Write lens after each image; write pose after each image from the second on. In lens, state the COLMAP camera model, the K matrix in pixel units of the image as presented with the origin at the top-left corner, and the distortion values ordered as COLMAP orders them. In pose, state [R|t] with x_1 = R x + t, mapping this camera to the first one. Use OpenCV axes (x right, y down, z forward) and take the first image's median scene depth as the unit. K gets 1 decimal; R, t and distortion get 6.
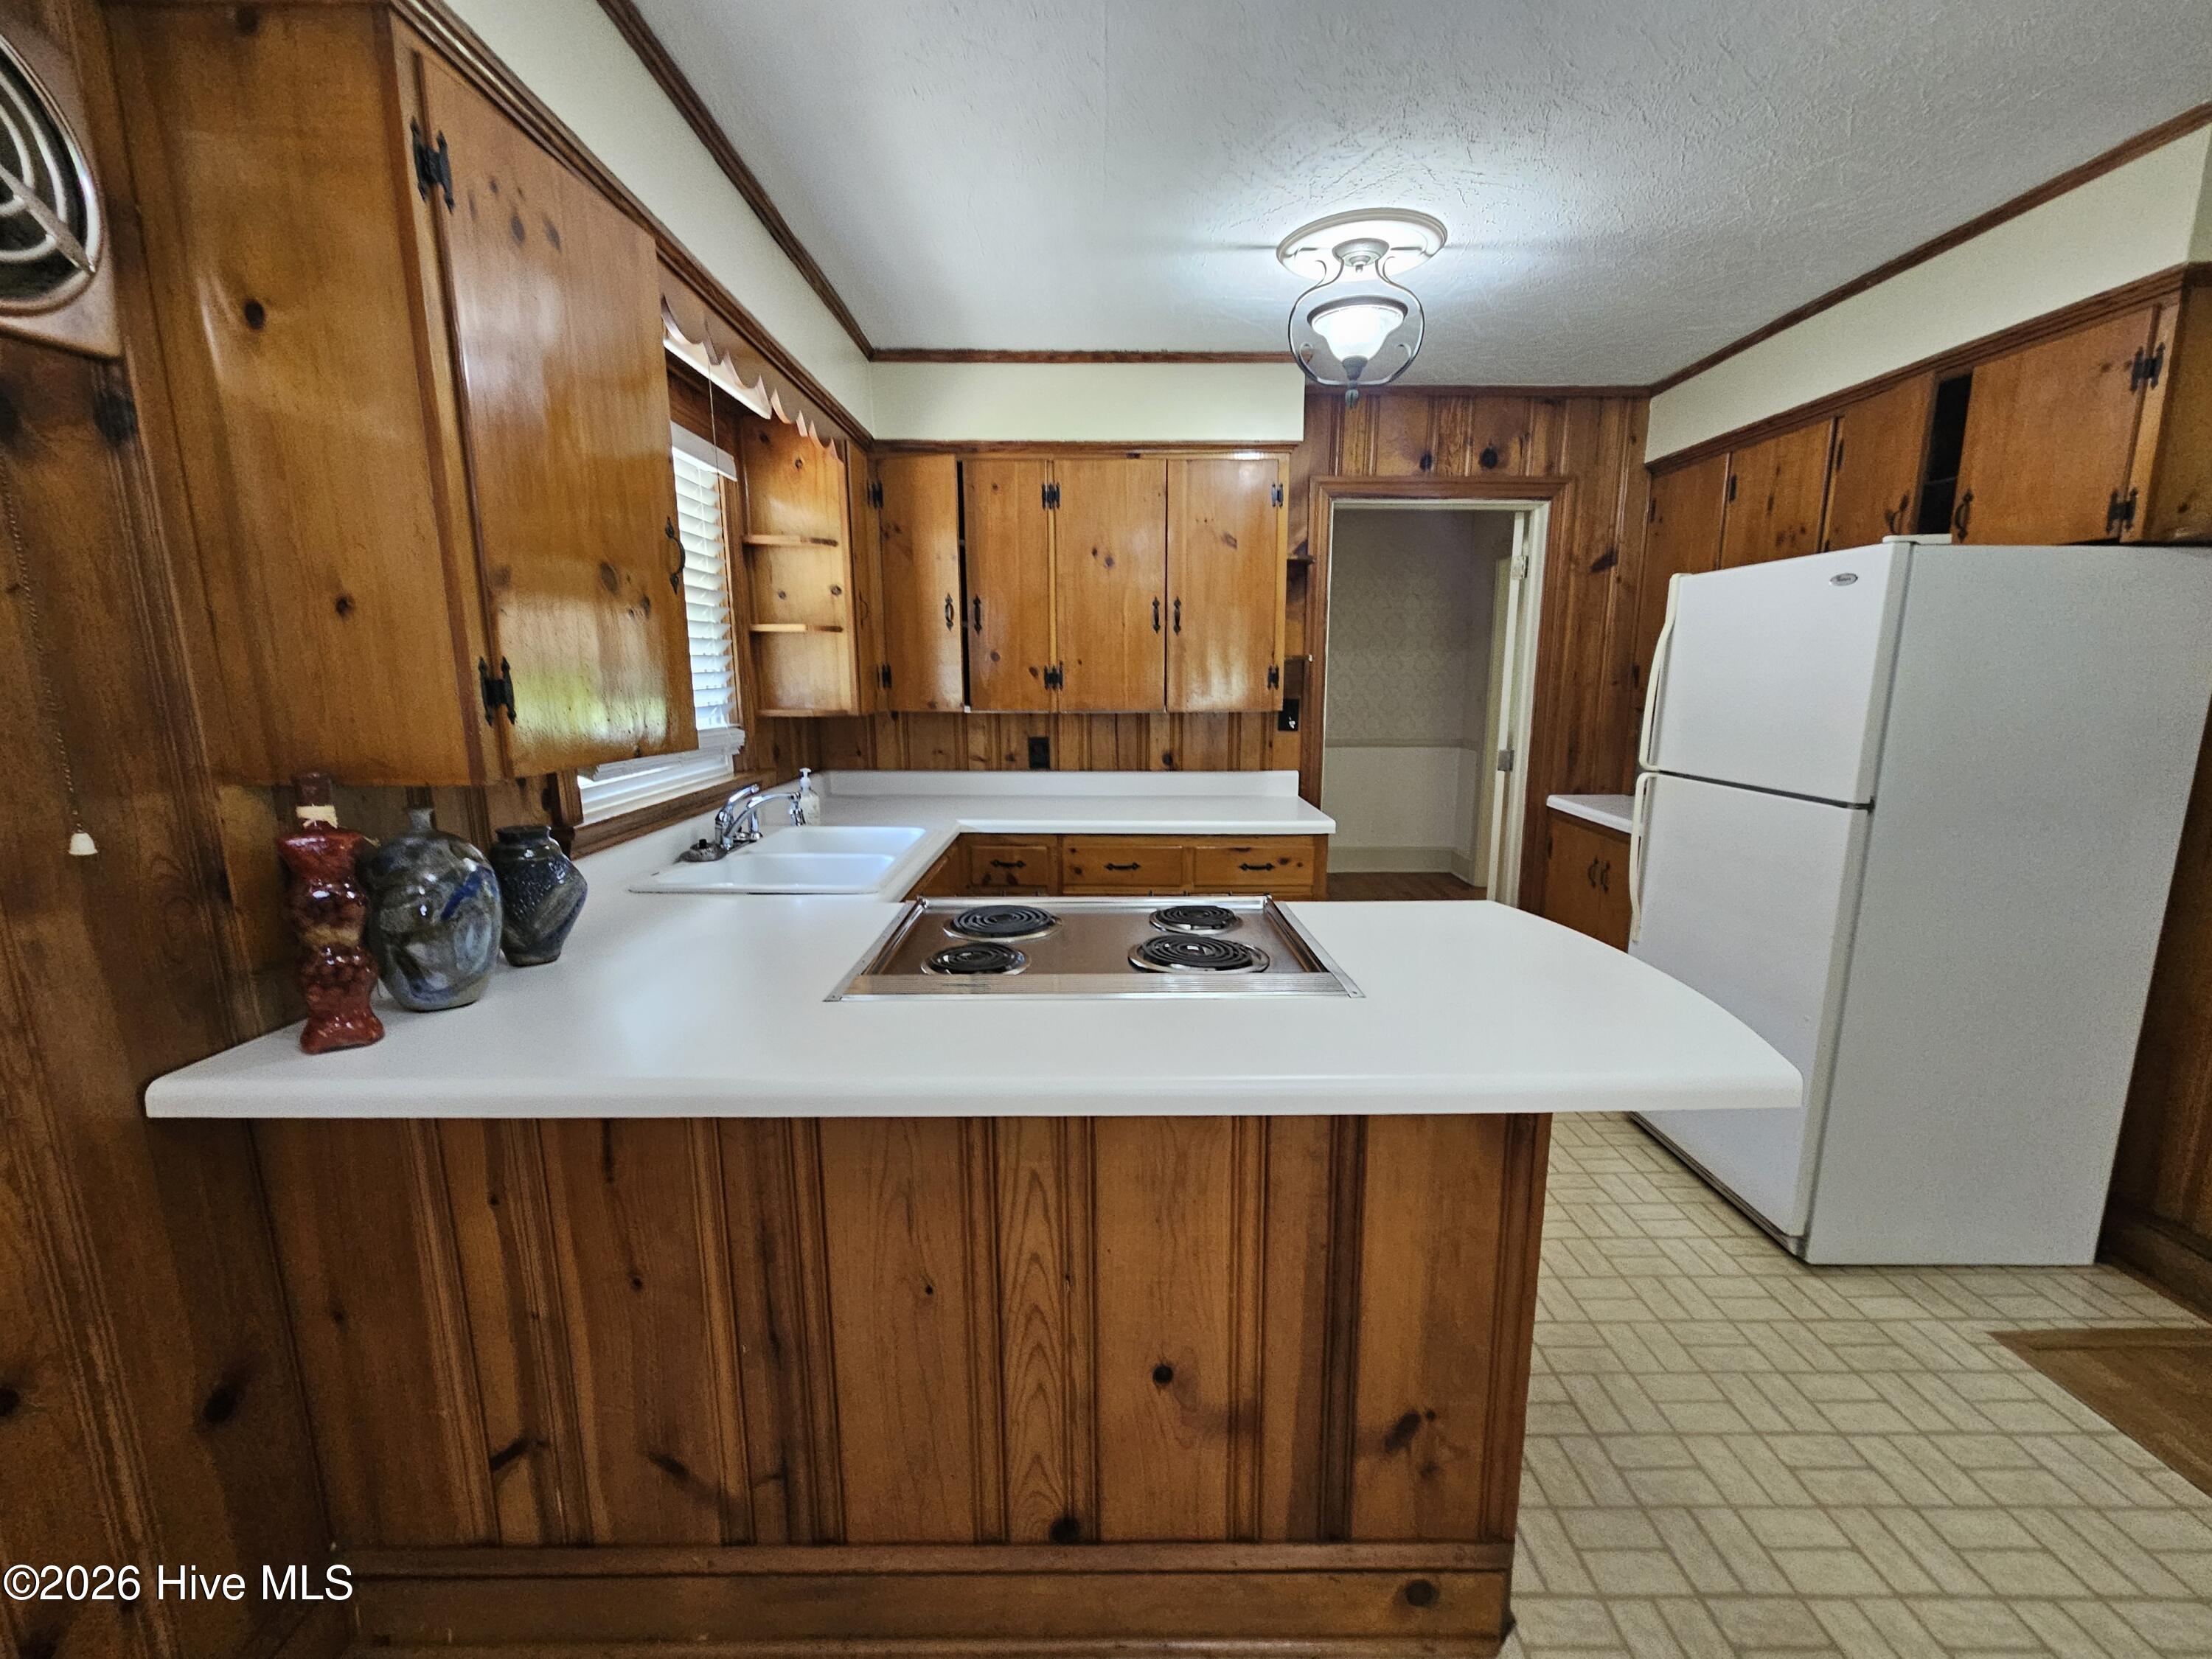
lens RADIAL K [[910.8, 0, 1104.9], [0, 910.8, 838.2], [0, 0, 1]] dist [0.000198, -0.000514]
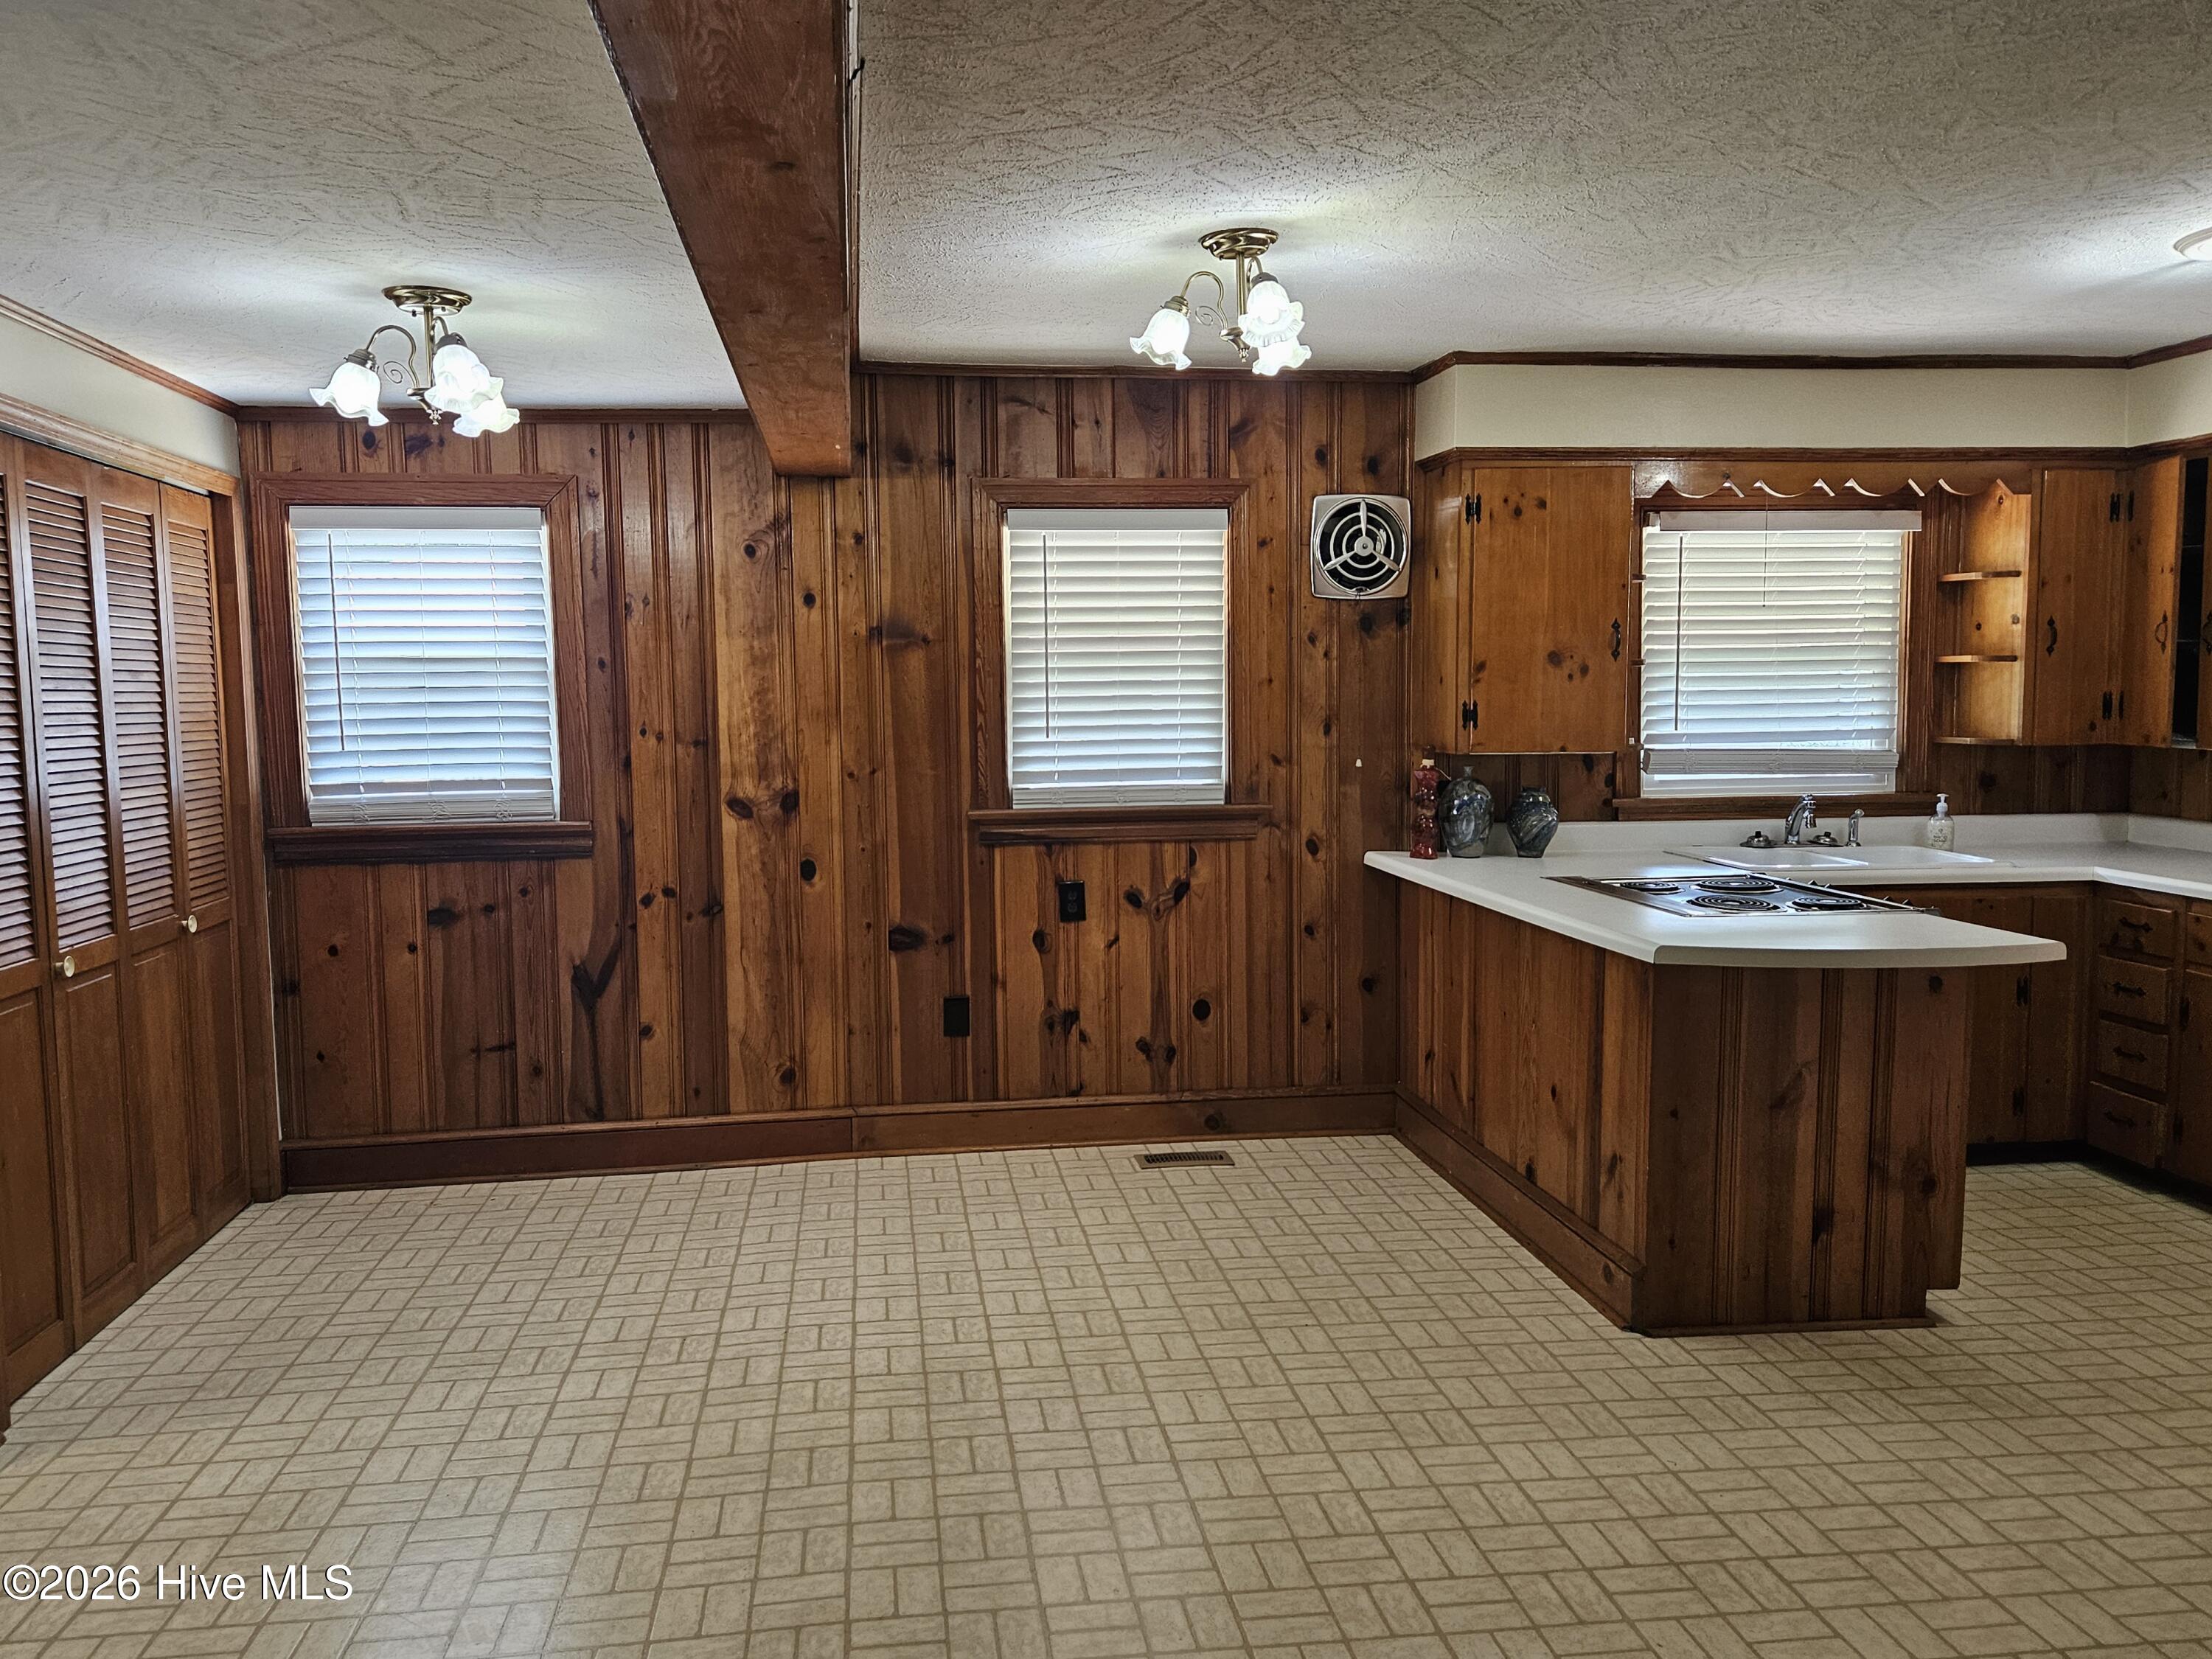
lens RADIAL K [[1639.0, 0, 1095.6], [0, 1639.0, 850.7], [0, 0, 1]] dist [0.055765, -0.001879]
pose [[0.130690, 0.097232, -0.986644, 1.458963], [-0.173649, 0.982040, 0.073777, 0.014857], [0.976097, 0.161687, 0.145227, -0.208751]]
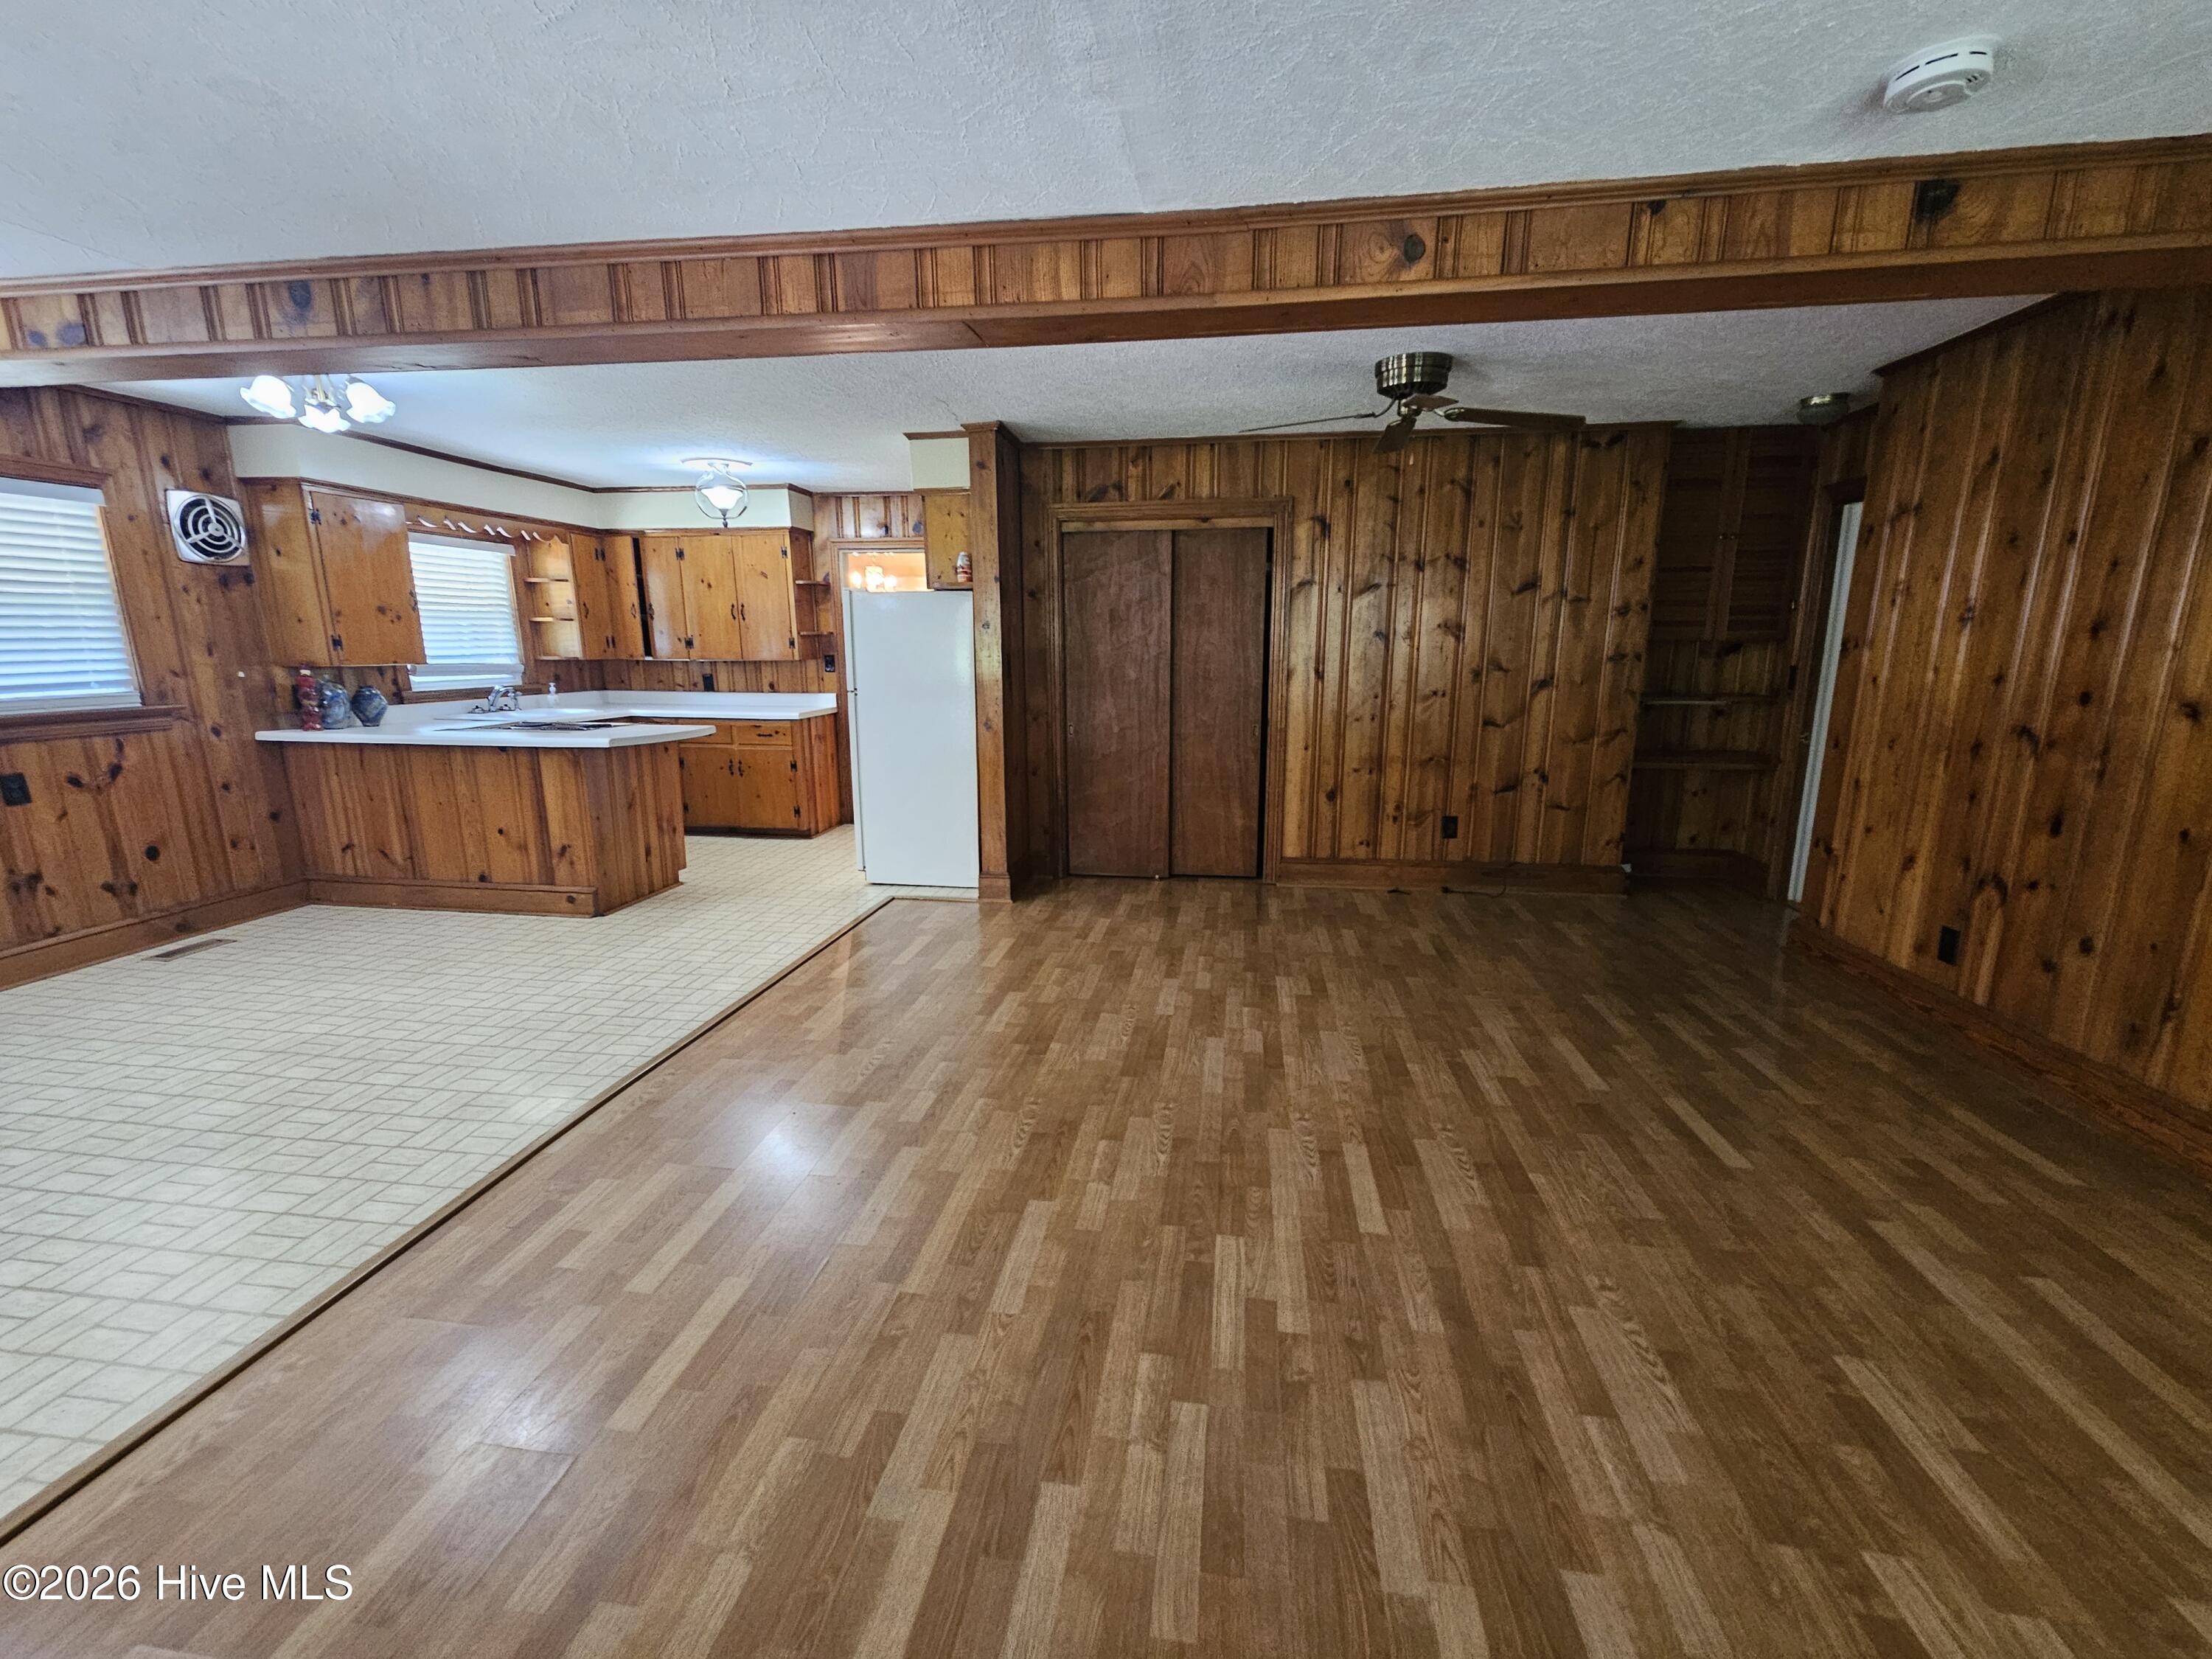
lens RADIAL K [[910.8, 0, 1104.9], [0, 910.8, 838.2], [0, 0, 1]] dist [0.000198, -0.000514]
pose [[0.988545, 0.033581, -0.147146, 1.386940], [-0.029388, 0.999100, 0.030577, 0.200409], [0.148041, -0.025903, 0.988642, -1.041550]]
